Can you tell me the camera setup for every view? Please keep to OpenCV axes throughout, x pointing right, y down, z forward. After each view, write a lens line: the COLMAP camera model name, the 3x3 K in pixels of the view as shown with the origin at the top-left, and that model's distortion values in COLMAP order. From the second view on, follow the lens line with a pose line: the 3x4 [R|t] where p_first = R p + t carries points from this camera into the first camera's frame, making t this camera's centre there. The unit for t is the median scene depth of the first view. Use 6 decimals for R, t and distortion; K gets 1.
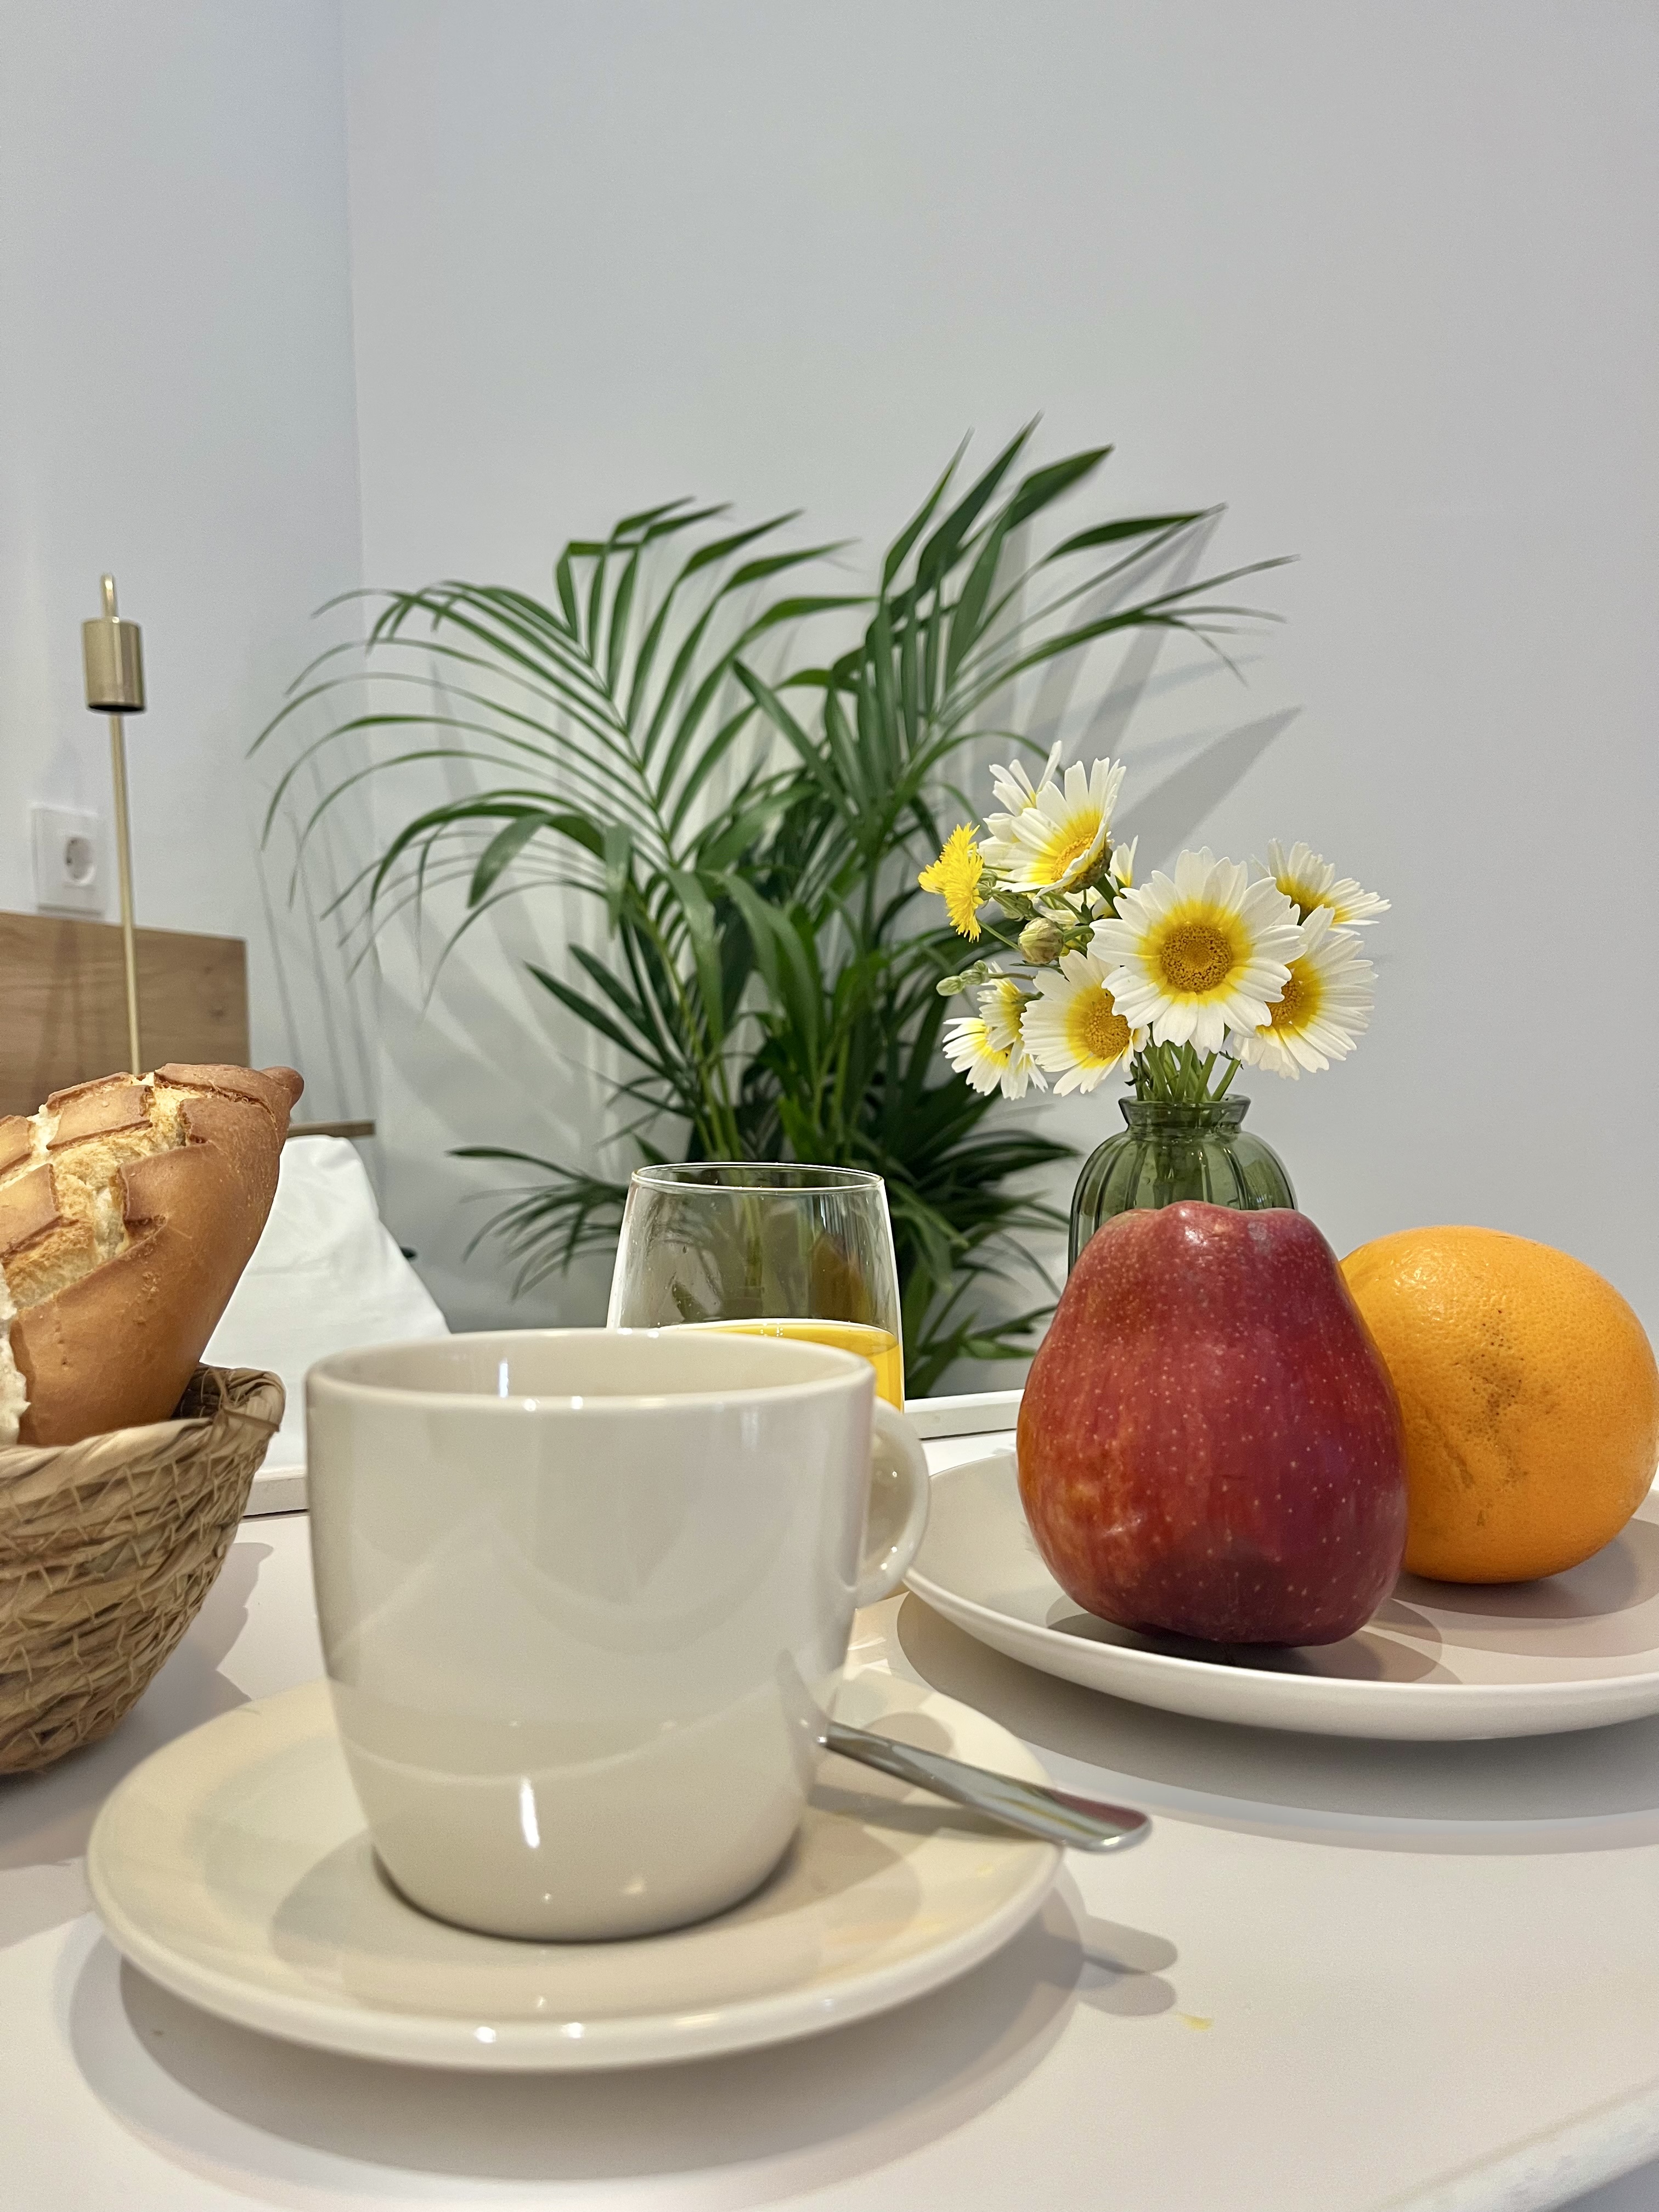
lens RADIAL K [[1710.9, 0, 822.6], [0, 1710.9, 1125.0], [0, 0, 1]] dist [0.058843, -0.062753]
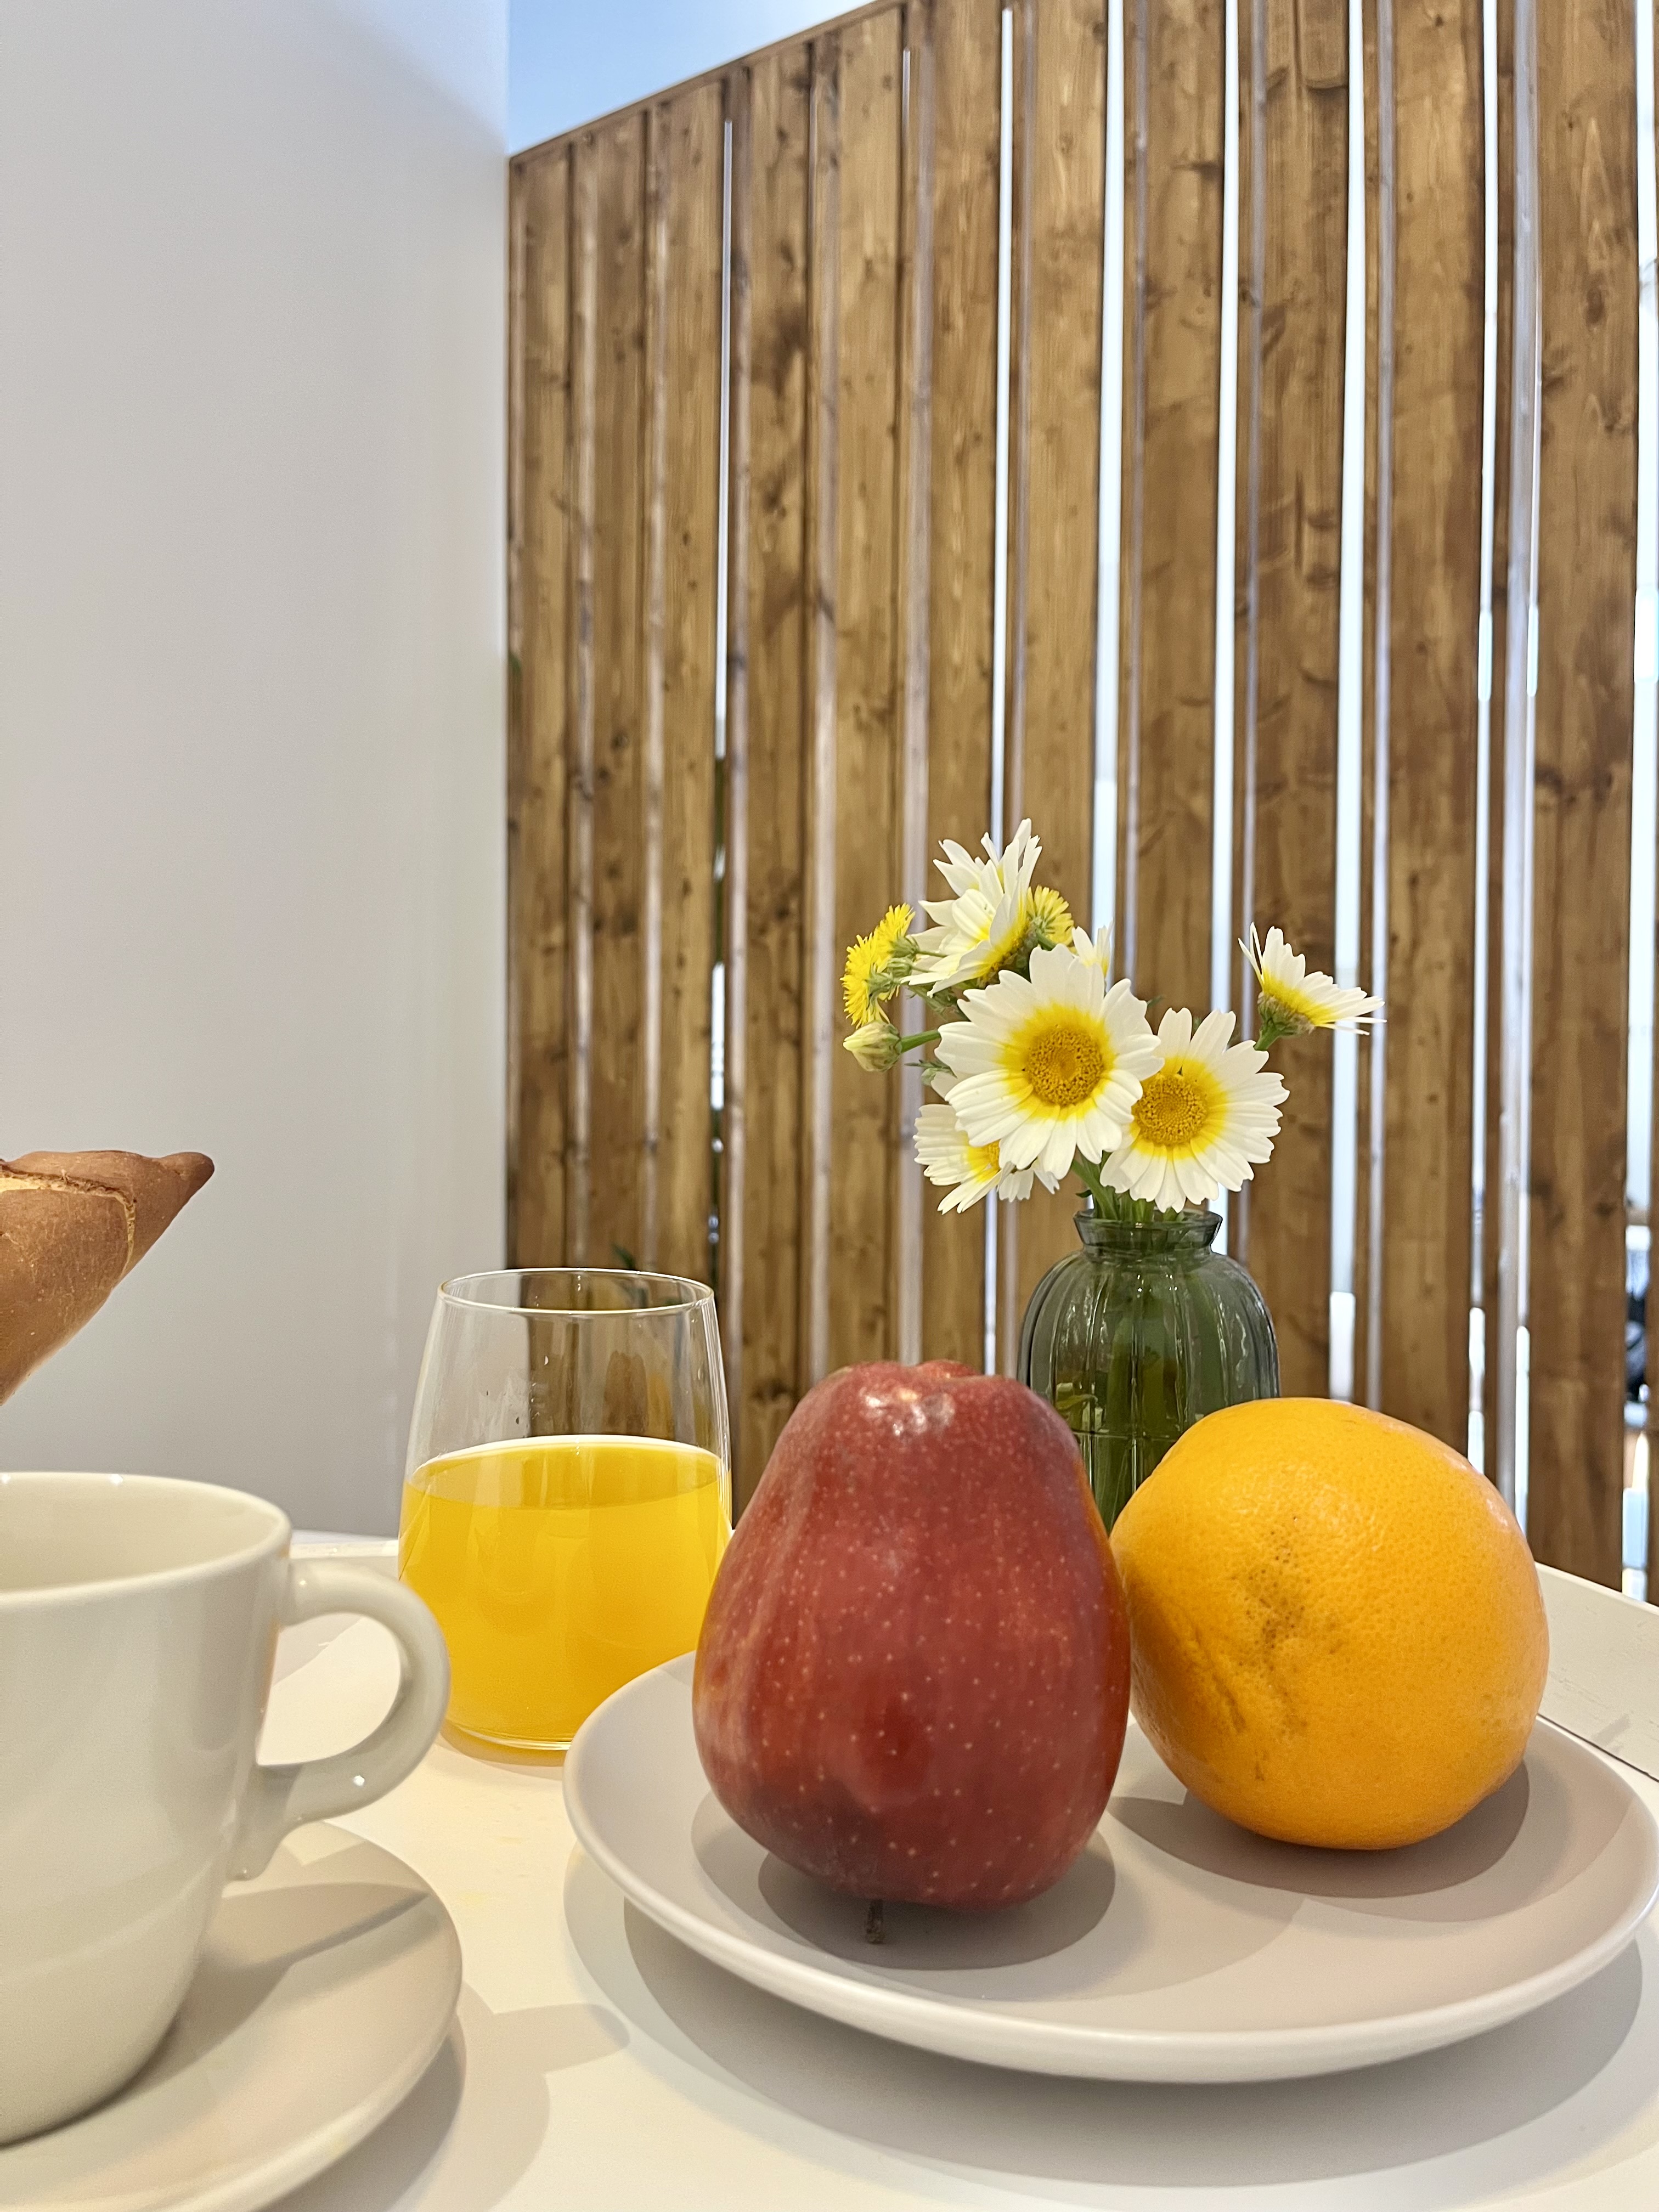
lens RADIAL K [[1710.9, 0, 830.9], [0, 1710.9, 1103.5], [0, 0, 1]] dist [0.058843, -0.062753]
pose [[0.965409, 0.027258, -0.259310, 0.392399], [-0.036196, 0.998902, -0.029756, -0.057684], [0.258214, 0.038113, 0.965336, 0.145691]]
